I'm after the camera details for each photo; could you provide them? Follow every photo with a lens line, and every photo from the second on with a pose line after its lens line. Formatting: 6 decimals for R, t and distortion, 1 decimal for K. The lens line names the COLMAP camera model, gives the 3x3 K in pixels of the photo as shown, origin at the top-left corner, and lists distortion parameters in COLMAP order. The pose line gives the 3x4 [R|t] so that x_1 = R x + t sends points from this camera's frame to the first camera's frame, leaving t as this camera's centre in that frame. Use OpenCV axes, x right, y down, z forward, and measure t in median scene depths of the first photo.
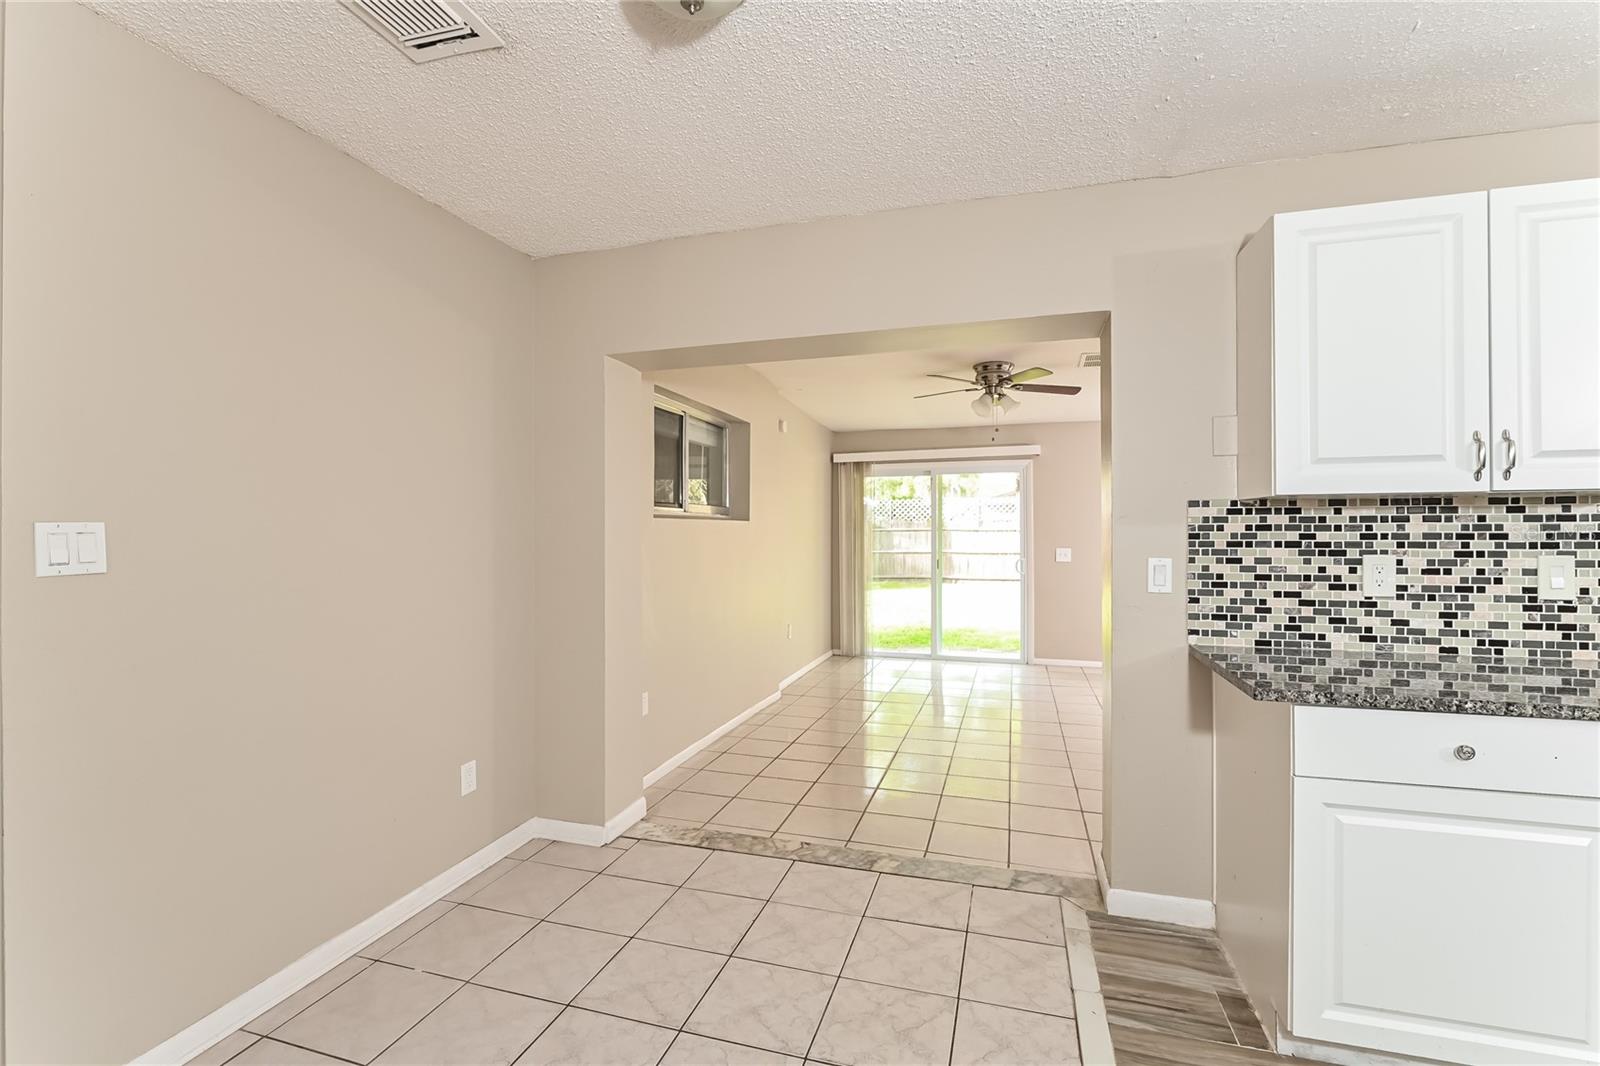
lens RADIAL K [[678.4, 0, 810.1], [0, 678.4, 529.3], [0, 0, 1]] dist [-0.004353, 0.000154]
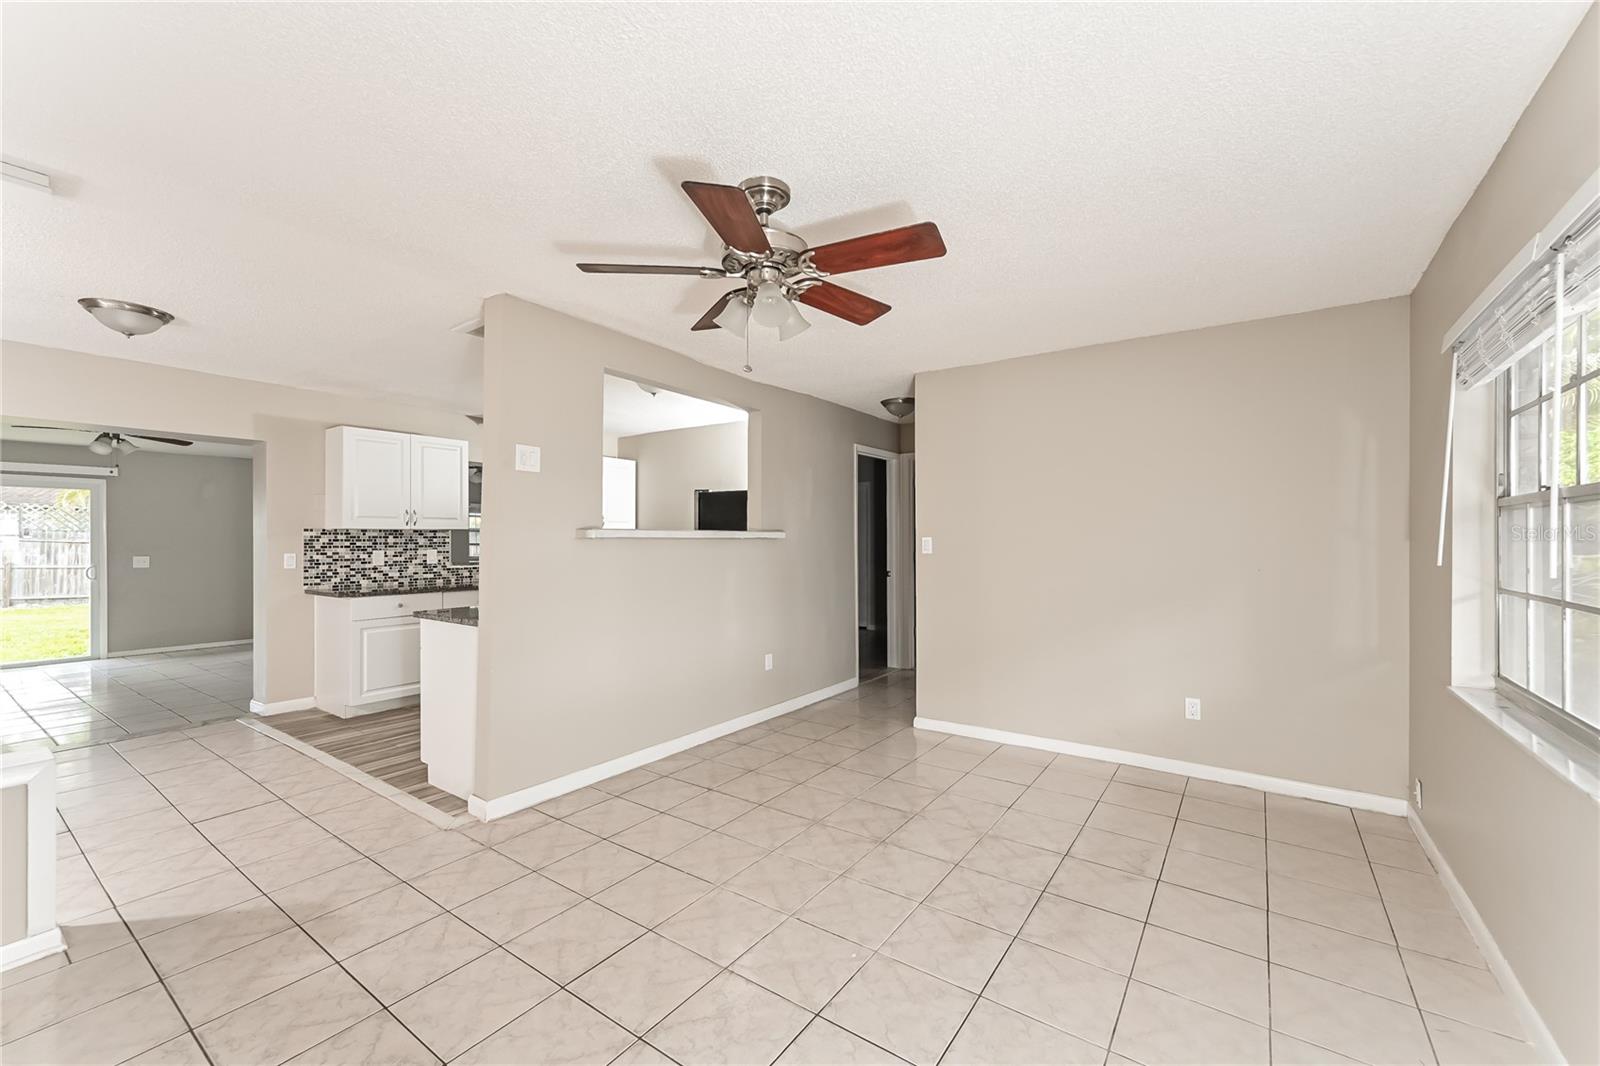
lens RADIAL K [[646.7, 0, 805.7], [0, 646.7, 537.6], [0, 0, 1]] dist [0.000938, -0.000132]
pose [[0.297975, 0.006140, 0.954554, -1.147785], [-0.001371, 0.999981, -0.006004, -0.000790], [-0.954573, 0.000480, 0.297978, -1.434928]]
